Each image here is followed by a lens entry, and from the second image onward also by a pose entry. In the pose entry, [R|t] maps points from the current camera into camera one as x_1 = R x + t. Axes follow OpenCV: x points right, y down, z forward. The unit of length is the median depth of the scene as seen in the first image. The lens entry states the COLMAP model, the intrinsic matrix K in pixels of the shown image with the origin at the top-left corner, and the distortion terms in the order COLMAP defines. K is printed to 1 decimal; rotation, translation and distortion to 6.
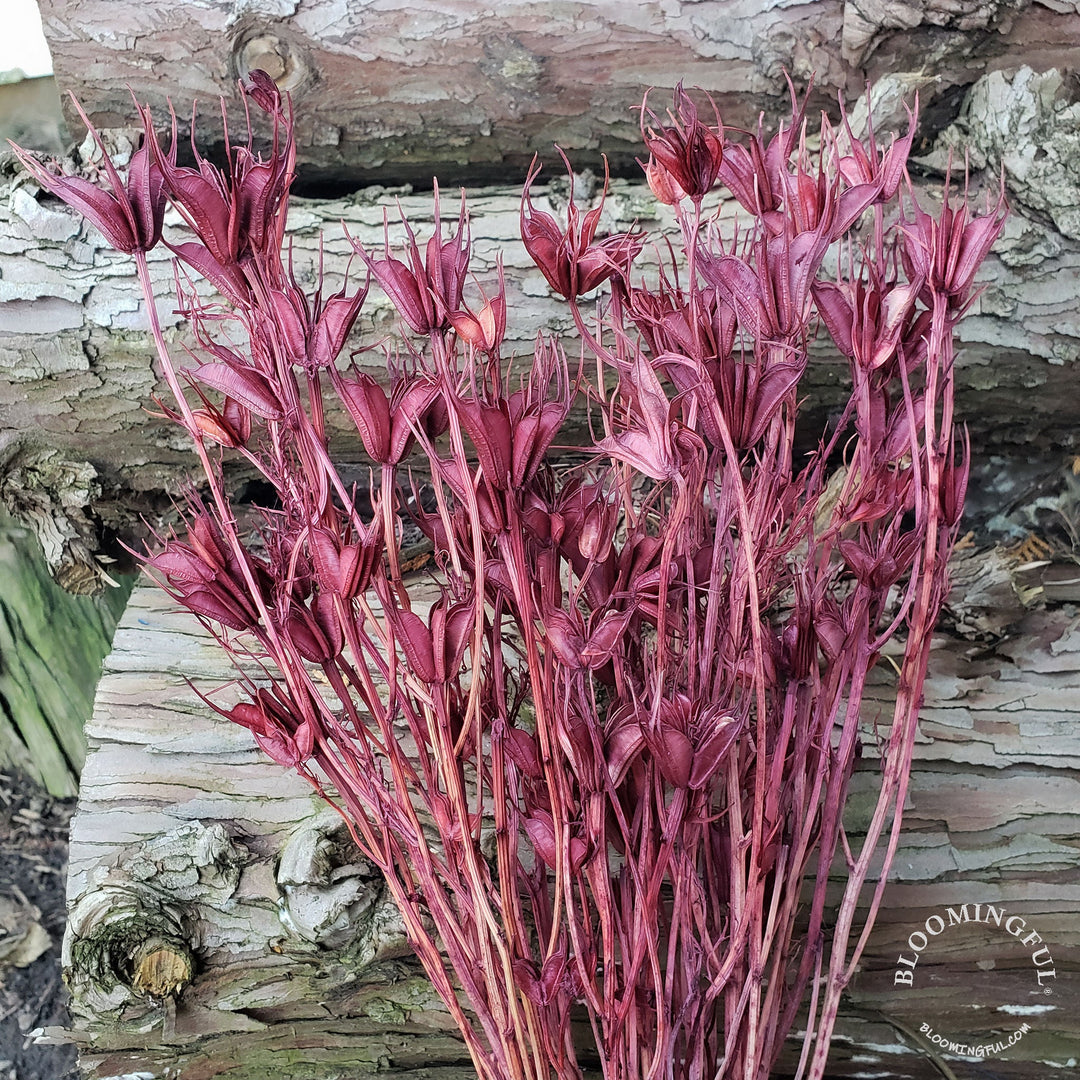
lens RADIAL K [[1308.2, 0, 540.0], [0, 1308.2, 540.0], [0, 0, 1]] dist [-0.027992, 0.000400]
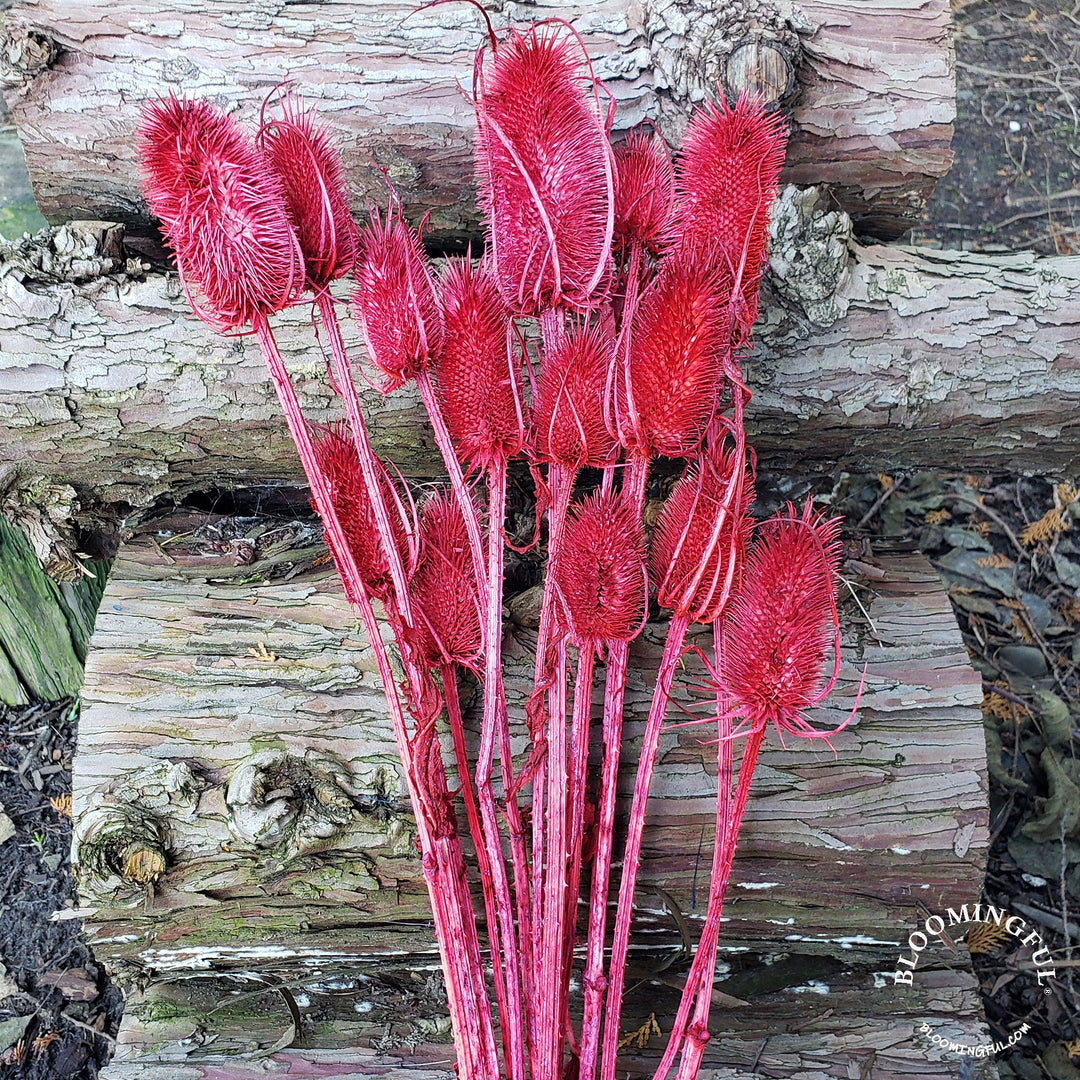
lens RADIAL K [[1440.4, 0, 540.0], [0, 1440.4, 540.0], [0, 0, 1]] dist [0.015103, -0.161090]
pose [[0.998612, 0.000867, 0.052667, 0.049825], [-0.007290, 0.992517, 0.121886, -0.197297], [-0.052168, -0.122101, 0.991146, -0.487715]]
